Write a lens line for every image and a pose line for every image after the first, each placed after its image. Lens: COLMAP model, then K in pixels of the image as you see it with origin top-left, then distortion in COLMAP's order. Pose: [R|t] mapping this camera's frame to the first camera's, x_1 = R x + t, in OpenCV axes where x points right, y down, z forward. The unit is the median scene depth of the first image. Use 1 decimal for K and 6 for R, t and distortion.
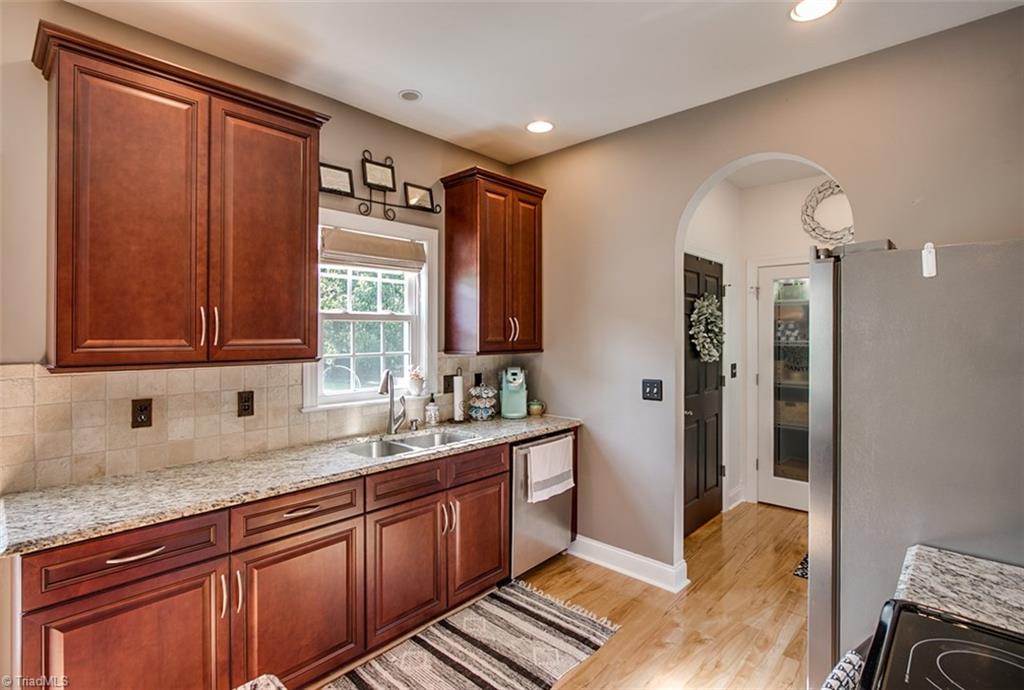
lens RADIAL K [[502.8, 0, 516.1], [0, 502.8, 340.6], [0, 0, 1]] dist [-0.002402, 0.001655]
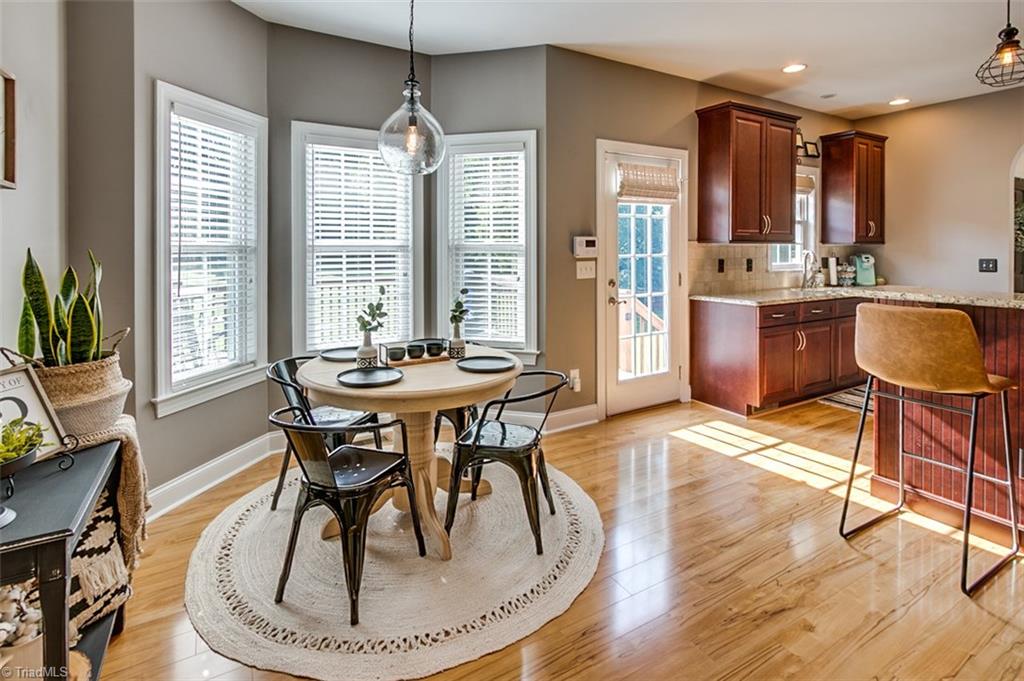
lens RADIAL K [[502.8, 0, 523.0], [0, 502.8, 242.4], [0, 0, 1]] dist [-0.002402, 0.001655]
pose [[0.957235, -0.001885, -0.289307, -0.682356], [-0.004372, 0.999770, -0.020979, 0.068279], [0.289280, 0.021347, 0.957007, -0.940145]]
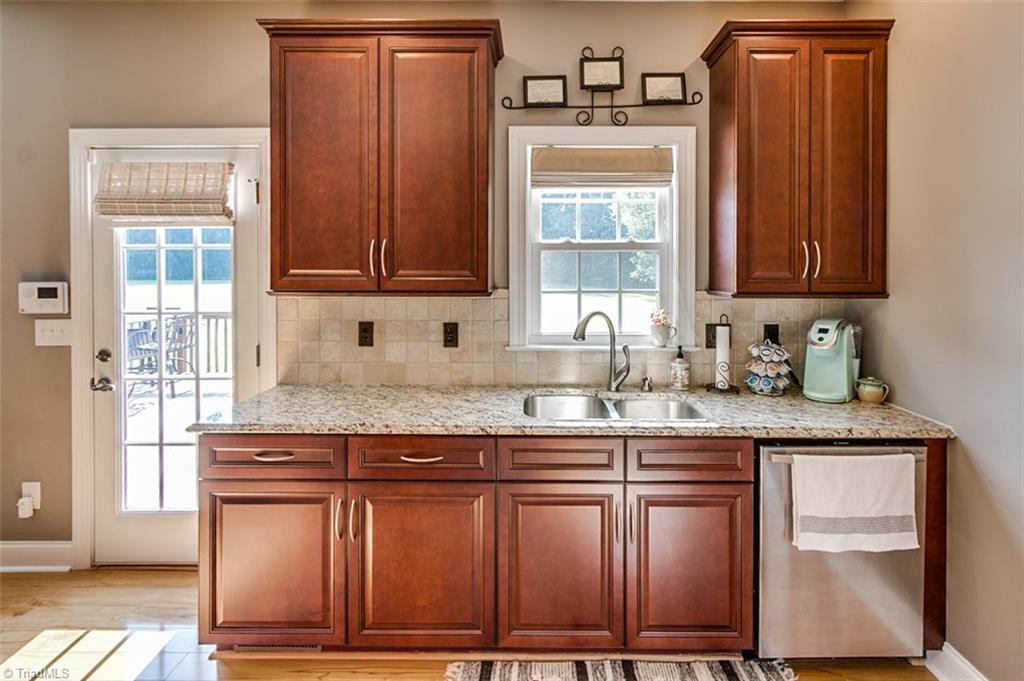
lens RADIAL K [[533.3, 0, 499.4], [0, 533.3, 267.8], [0, 0, 1]] dist [0.009955, -0.002771]
pose [[0.669499, 0.003904, -0.742803, 0.265997], [-0.014553, 0.999863, -0.007862, -0.001411], [0.742671, 0.016073, 0.669464, 0.297450]]
